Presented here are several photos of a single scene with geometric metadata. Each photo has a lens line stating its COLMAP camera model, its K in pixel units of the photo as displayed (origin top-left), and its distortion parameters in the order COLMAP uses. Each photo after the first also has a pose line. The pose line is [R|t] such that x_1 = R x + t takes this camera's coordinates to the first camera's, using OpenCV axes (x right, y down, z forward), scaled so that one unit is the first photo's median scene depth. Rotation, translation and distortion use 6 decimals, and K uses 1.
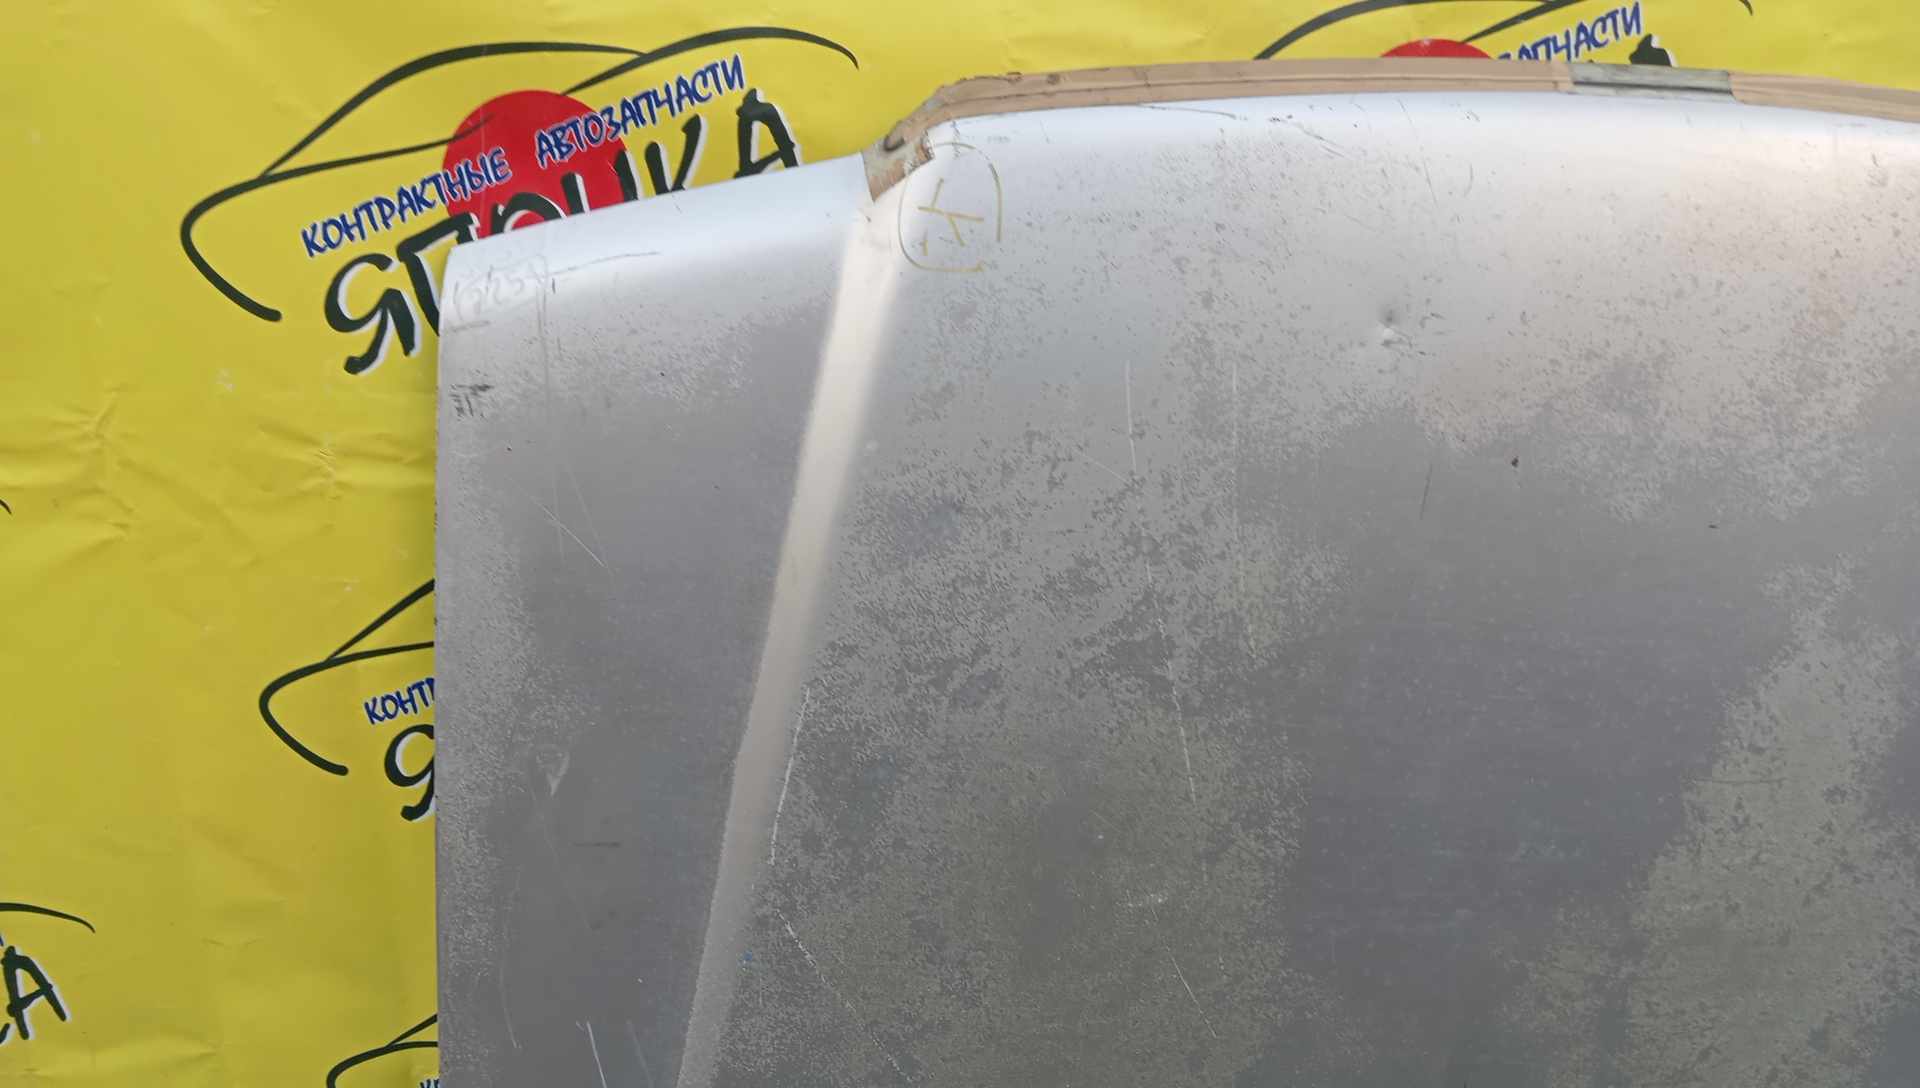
lens RADIAL K [[1524.9, 0, 946.7], [0, 1524.9, 515.6], [0, 0, 1]] dist [0.085778, -0.152169]
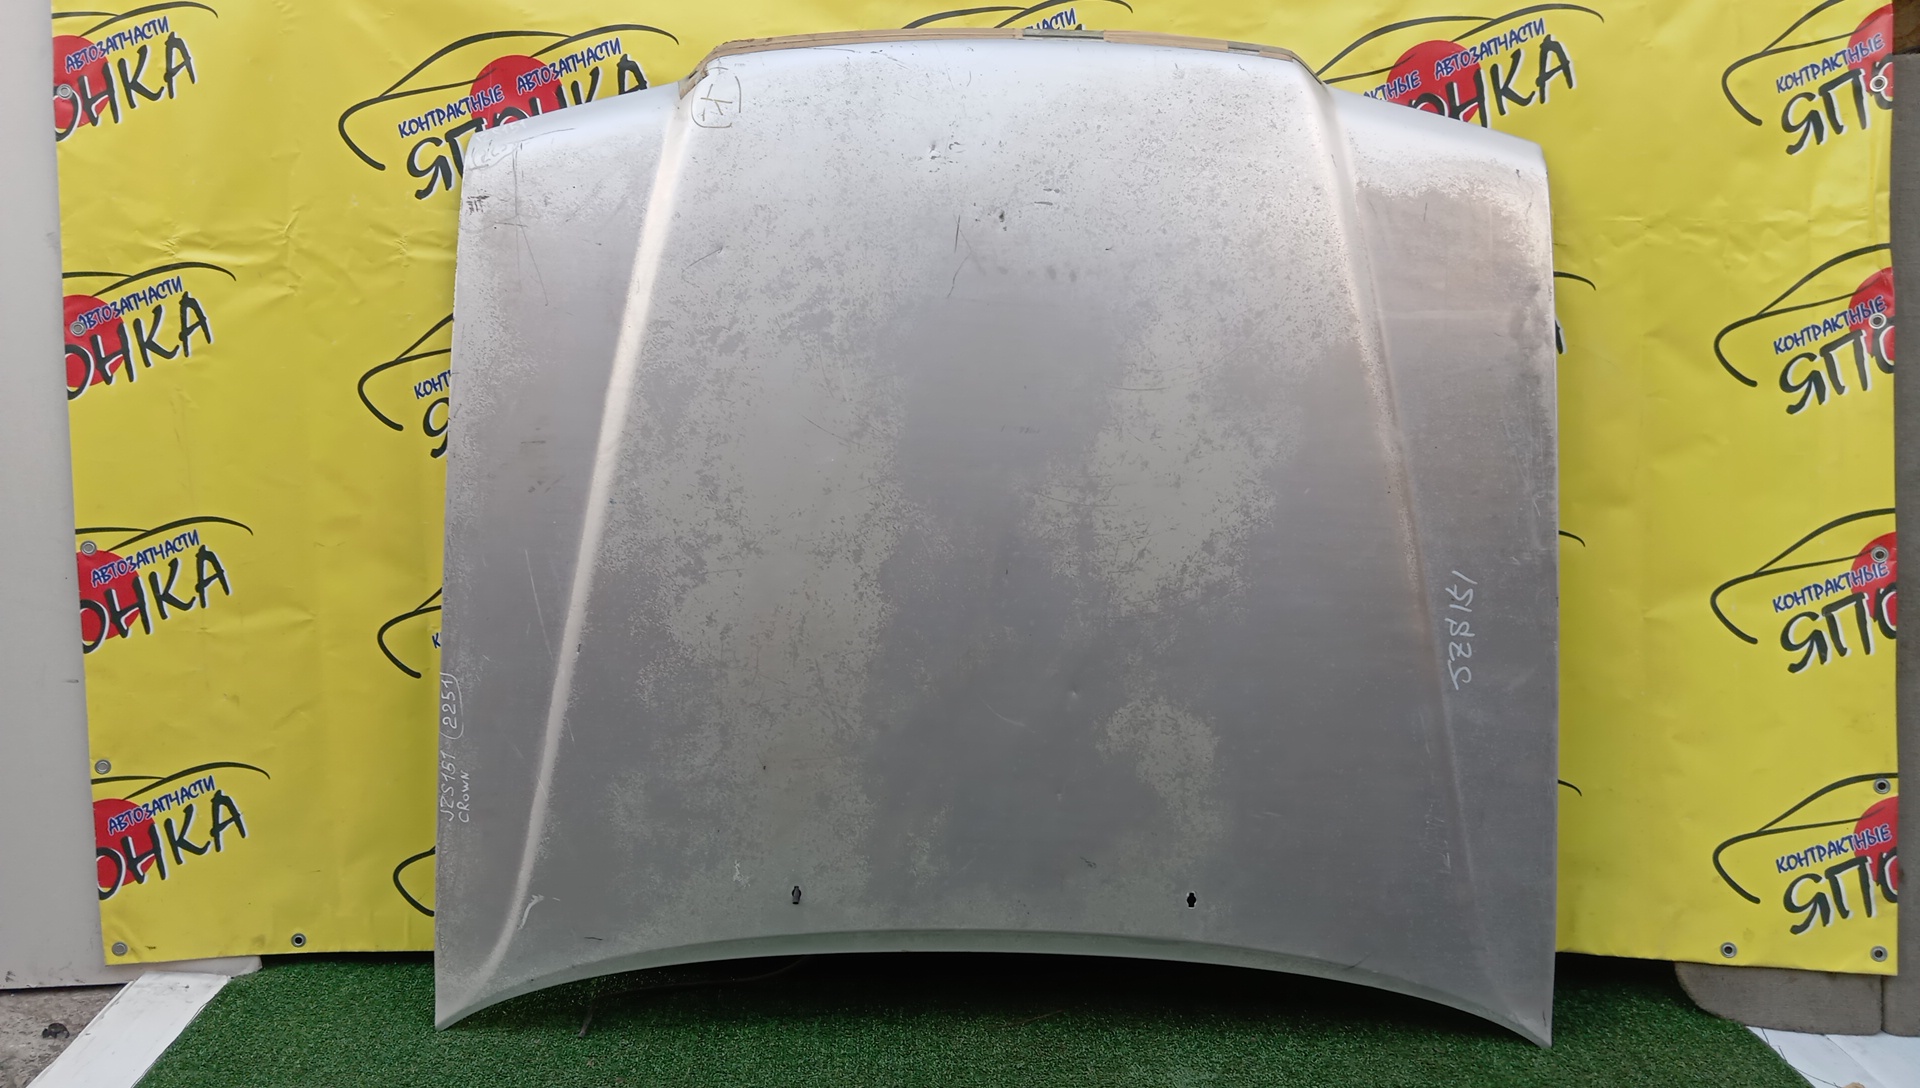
lens RADIAL K [[1552.1, 0, 963.2], [0, 1552.1, 537.4], [0, 0, 1]] dist [0.086363, -0.167887]
pose [[0.999214, -0.013431, -0.037289, 0.377356], [0.005199, 0.977118, -0.212633, 0.765914], [0.039292, 0.212272, 0.976420, -0.833210]]
